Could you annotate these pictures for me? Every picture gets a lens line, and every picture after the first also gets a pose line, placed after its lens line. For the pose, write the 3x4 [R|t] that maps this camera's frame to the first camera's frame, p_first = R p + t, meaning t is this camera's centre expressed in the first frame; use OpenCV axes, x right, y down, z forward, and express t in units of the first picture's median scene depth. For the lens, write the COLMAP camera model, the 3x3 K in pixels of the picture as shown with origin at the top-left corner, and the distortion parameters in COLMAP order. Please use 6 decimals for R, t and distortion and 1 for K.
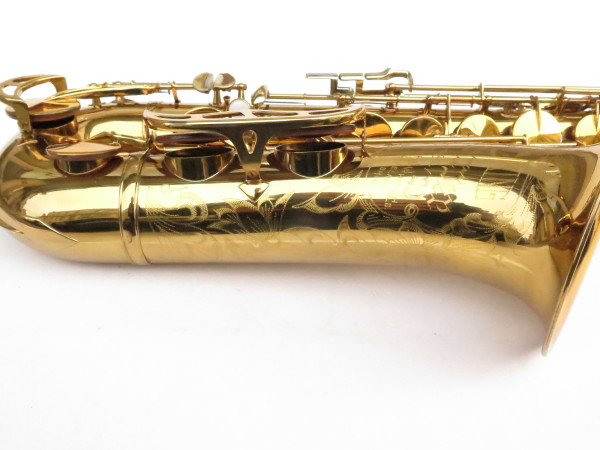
lens RADIAL K [[489.0, 0, 299.2], [0, 489.0, 223.7], [0, 0, 1]] dist [0.009034, 0.010188]
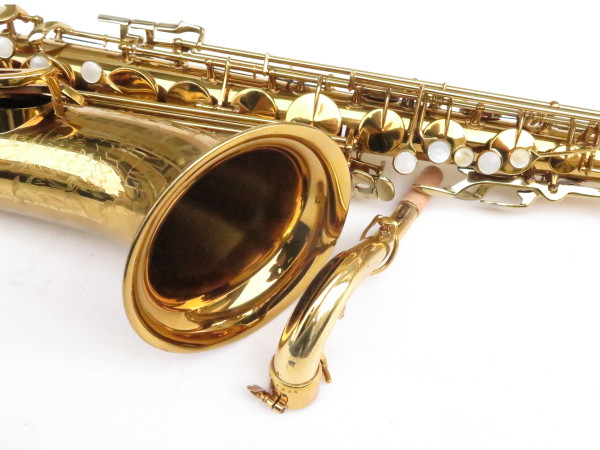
lens RADIAL K [[540.5, 0, 296.6], [0, 540.5, 224.4], [0, 0, 1]] dist [0.004363, 0.011483]
pose [[0.968057, 0.195293, -0.157246, 0.645612], [-0.168932, 0.971460, 0.166513, -0.154935], [0.185277, -0.134630, 0.973420, -0.005640]]
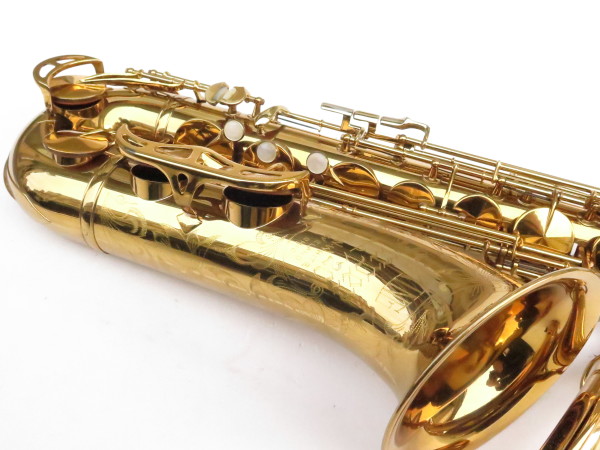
lens RADIAL K [[540.5, 0, 300.3], [0, 540.5, 221.4], [0, 0, 1]] dist [0.004363, 0.011483]
pose [[0.916938, 0.287876, -0.276319, 0.343896], [-0.258865, 0.956133, 0.137105, -0.223730], [0.303667, -0.054188, 0.951236, -0.036369]]
